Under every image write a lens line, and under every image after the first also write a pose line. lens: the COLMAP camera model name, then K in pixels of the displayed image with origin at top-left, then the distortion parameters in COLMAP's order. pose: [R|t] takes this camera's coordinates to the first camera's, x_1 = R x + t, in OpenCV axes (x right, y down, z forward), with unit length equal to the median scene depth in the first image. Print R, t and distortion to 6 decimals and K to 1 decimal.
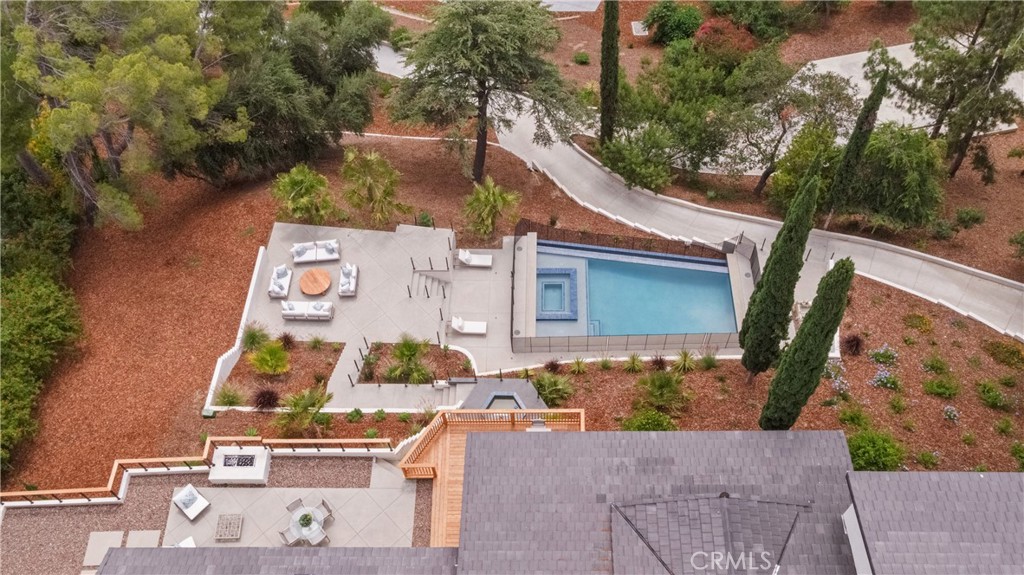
lens RADIAL K [[909.2, 0, 512.0], [0, 909.2, 287.5], [0, 0, 1]] dist [0.011303, 0.000282]
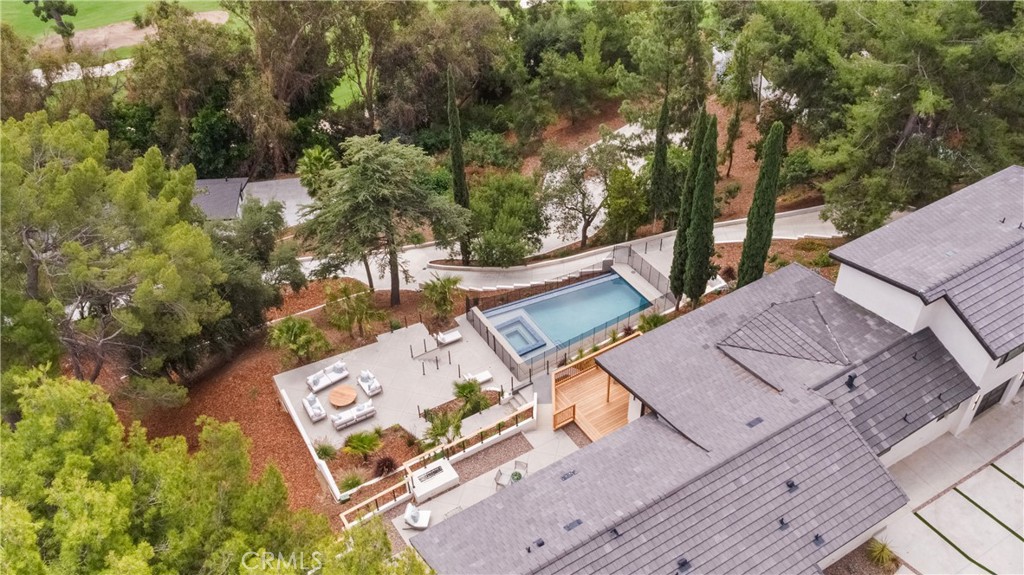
lens RADIAL K [[909.2, 0, 512.0], [0, 909.2, 287.5], [0, 0, 1]] dist [0.011303, 0.000282]
pose [[0.839218, -0.329739, 0.432419, -0.480213], [0.445218, 0.873213, -0.198193, 0.193590], [-0.312242, 0.358848, 0.879621, -0.121602]]
